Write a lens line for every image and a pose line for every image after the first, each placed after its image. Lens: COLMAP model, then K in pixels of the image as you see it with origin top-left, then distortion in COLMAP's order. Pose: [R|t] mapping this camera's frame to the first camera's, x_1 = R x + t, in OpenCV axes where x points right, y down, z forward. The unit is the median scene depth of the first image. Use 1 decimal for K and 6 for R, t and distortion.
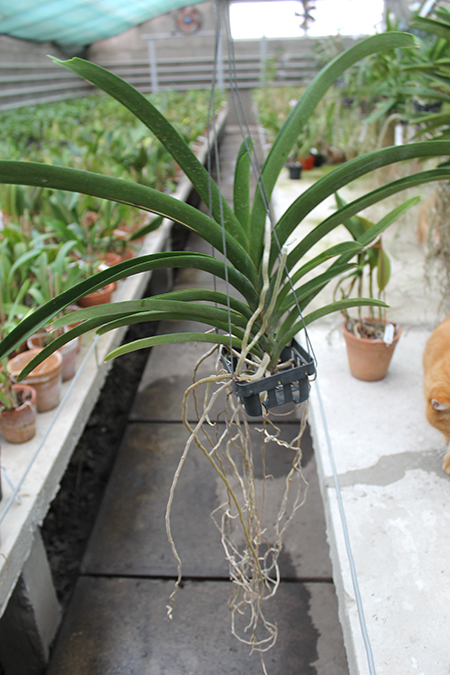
lens RADIAL K [[561.6, 0, 226.4], [0, 561.6, 333.6], [0, 0, 1]] dist [-0.150768, 0.119766]
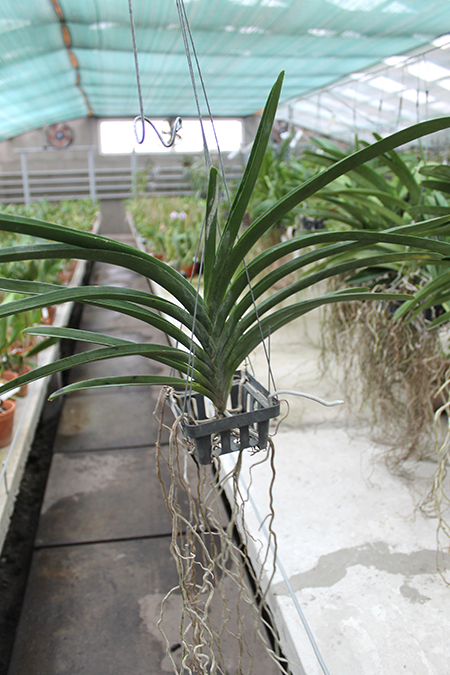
lens RADIAL K [[561.6, 0, 227.9], [0, 561.6, 332.8], [0, 0, 1]] dist [-0.150768, 0.119766]
pose [[0.973601, -0.045158, 0.223747, -0.046055], [0.084985, 0.981475, -0.171712, -0.012589], [-0.211848, 0.186194, 0.959402, -0.008799]]
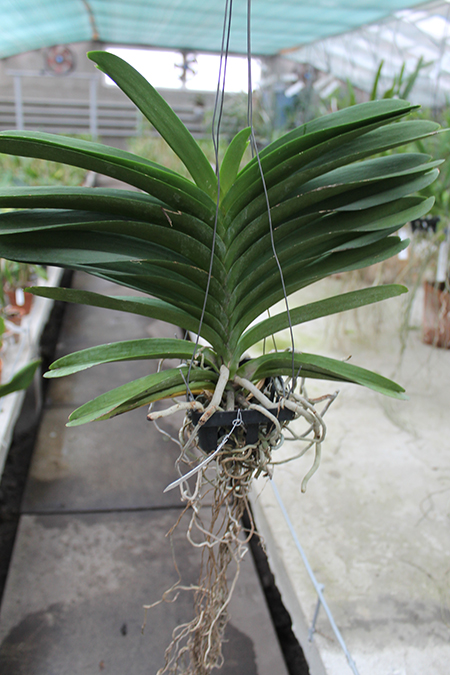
lens RADIAL K [[561.6, 0, 229.5], [0, 561.6, 336.8], [0, 0, 1]] dist [-0.150768, 0.119766]
pose [[0.970396, 0.003853, 0.241489, -0.054667], [0.014107, 0.997261, -0.072599, -0.196918], [-0.241108, 0.073857, 0.967684, 0.391403]]
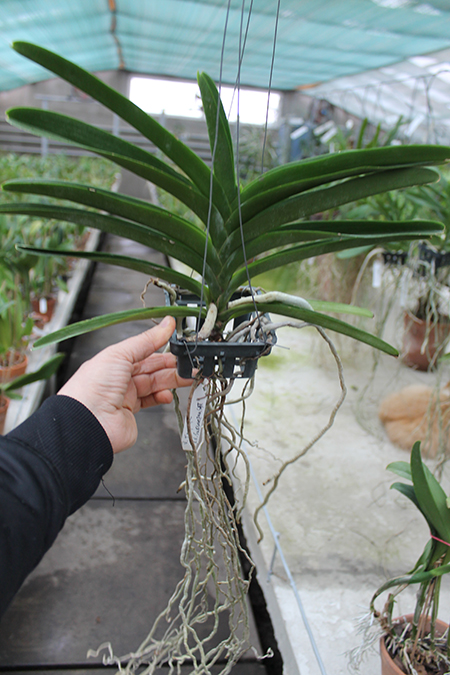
lens RADIAL K [[561.6, 0, 224.6], [0, 561.6, 338.5], [0, 0, 1]] dist [-0.150768, 0.119766]
pose [[0.974162, 0.064581, 0.216422, -0.062597], [-0.039945, 0.992406, -0.116337, -0.164580], [-0.222291, 0.104686, 0.969344, 0.278915]]
